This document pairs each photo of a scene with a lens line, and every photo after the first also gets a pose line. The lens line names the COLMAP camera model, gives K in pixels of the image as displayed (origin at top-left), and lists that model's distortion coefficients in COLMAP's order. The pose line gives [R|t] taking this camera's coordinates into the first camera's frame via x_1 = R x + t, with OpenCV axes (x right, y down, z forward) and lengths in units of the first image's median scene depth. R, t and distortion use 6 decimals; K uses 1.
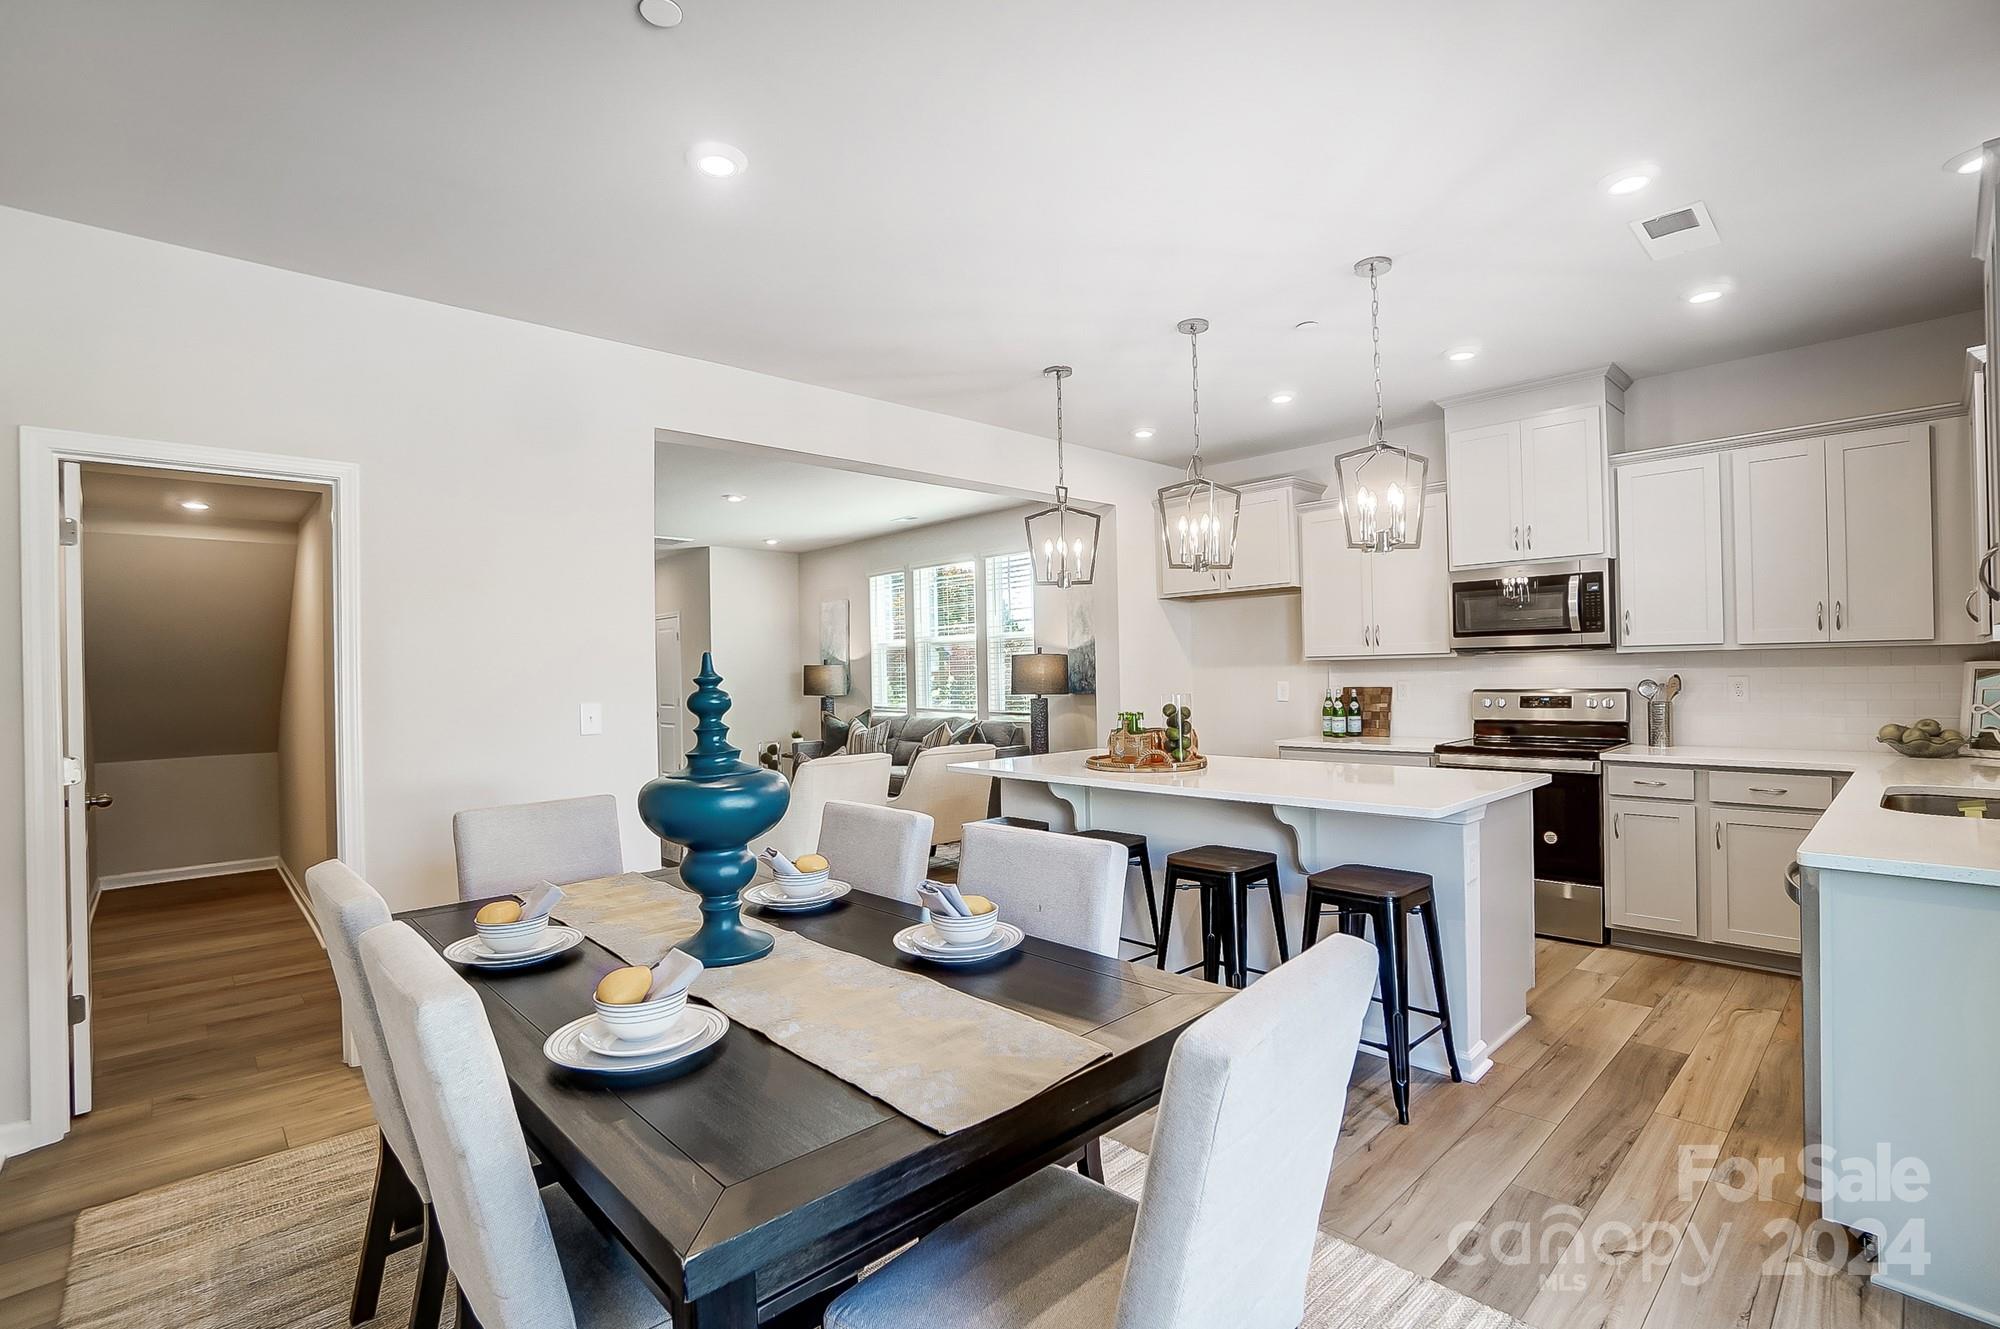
lens RADIAL K [[906.2, 0, 1030.3], [0, 906.2, 669.2], [0, 0, 1]] dist [-0.035664, 0.015994]
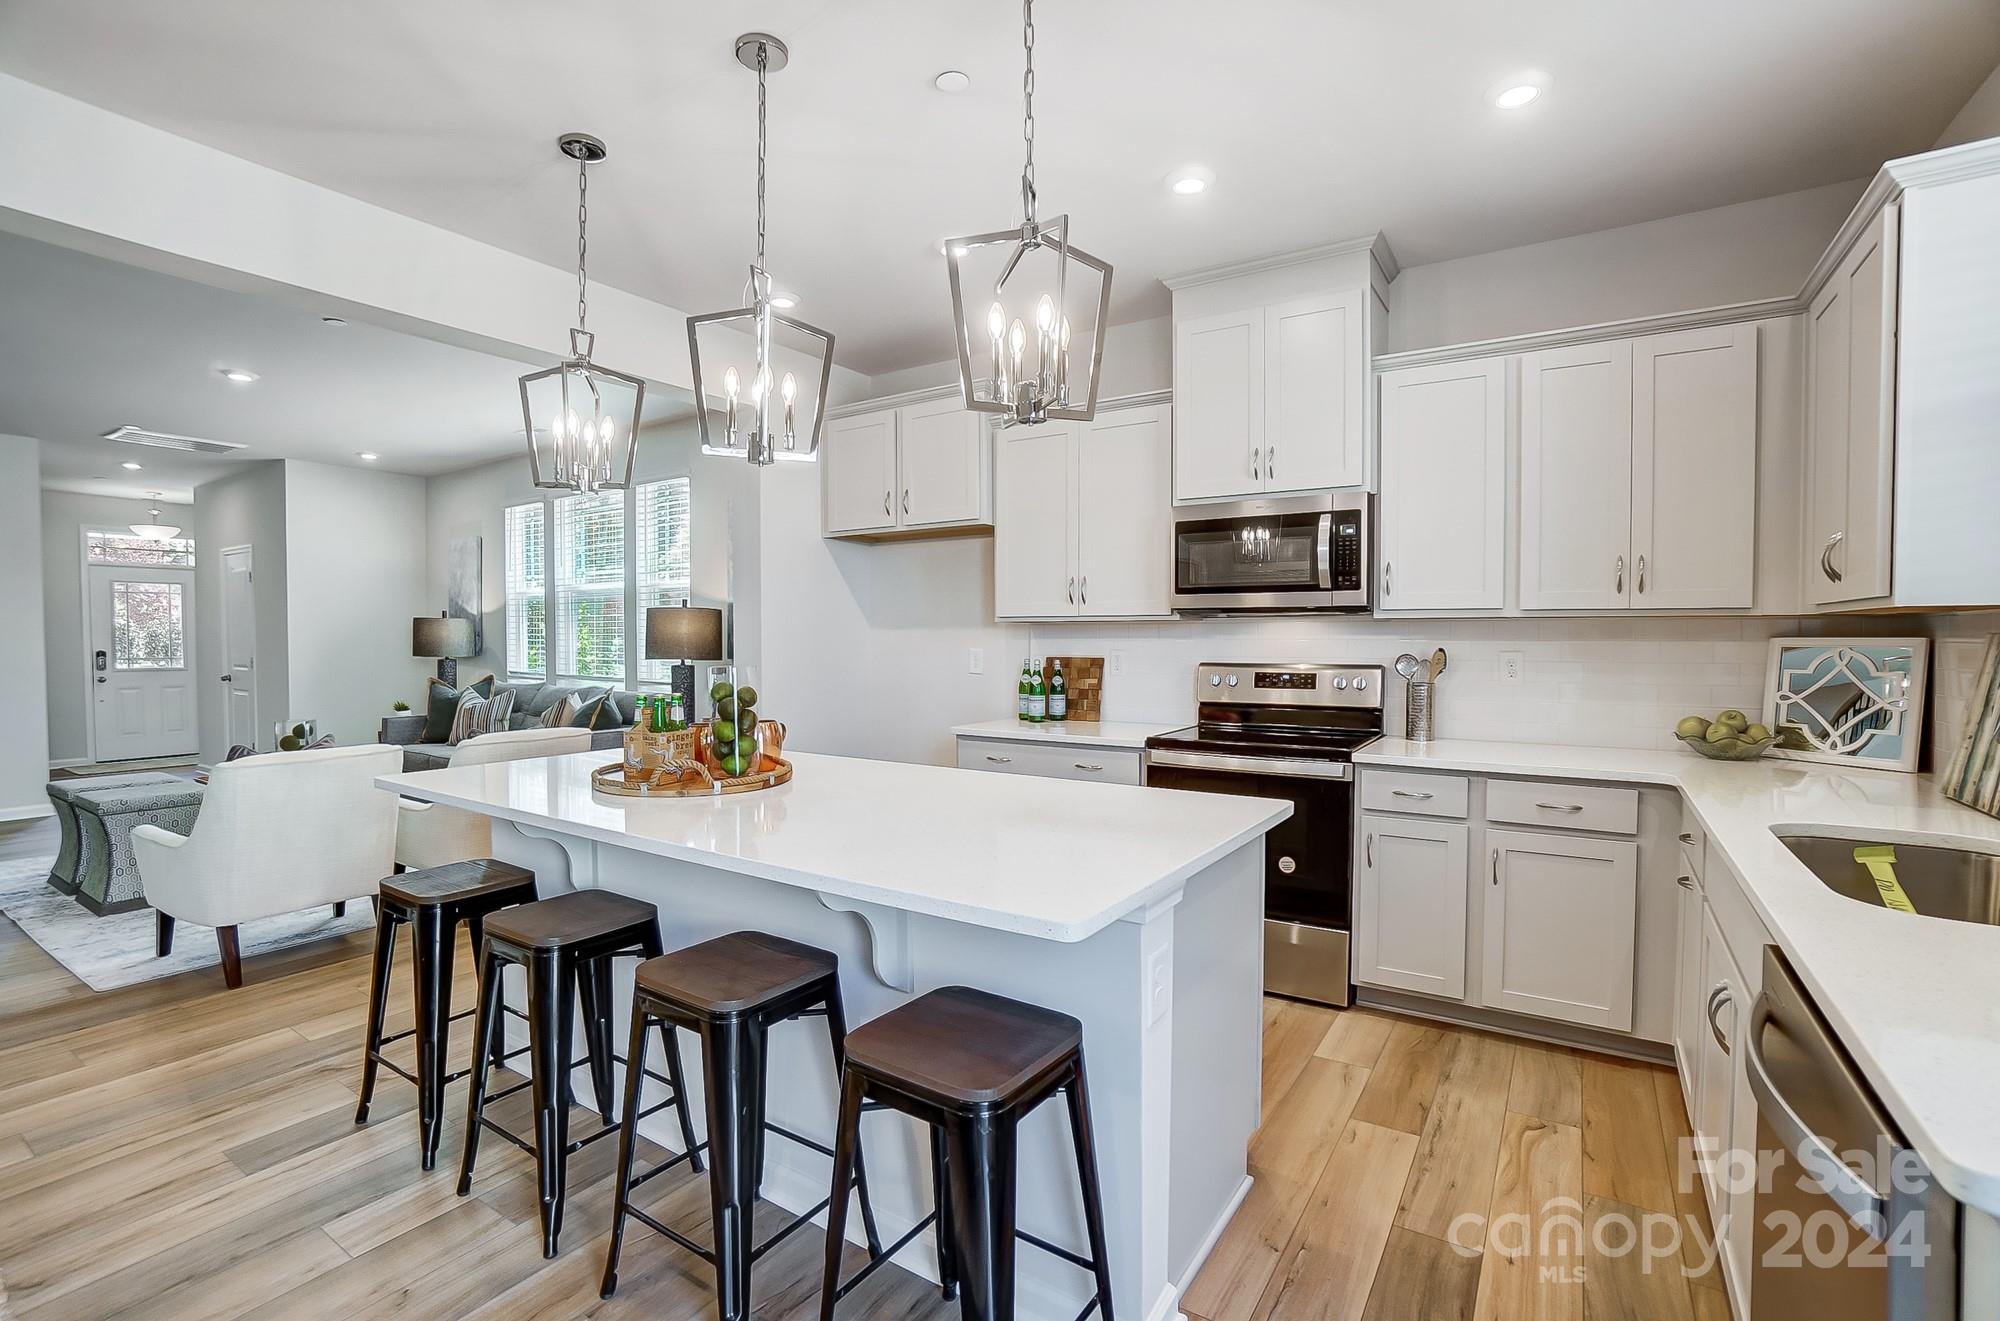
lens RADIAL K [[895.6, 0, 1000.0], [0, 895.6, 660.5], [0, 0, 1]] dist [-0.017998, -0.000539]
pose [[0.976834, 0.013281, 0.213584, 0.182996], [-0.019707, 0.999414, 0.027985, 0.002603], [-0.213087, -0.031546, 0.976524, 0.324599]]
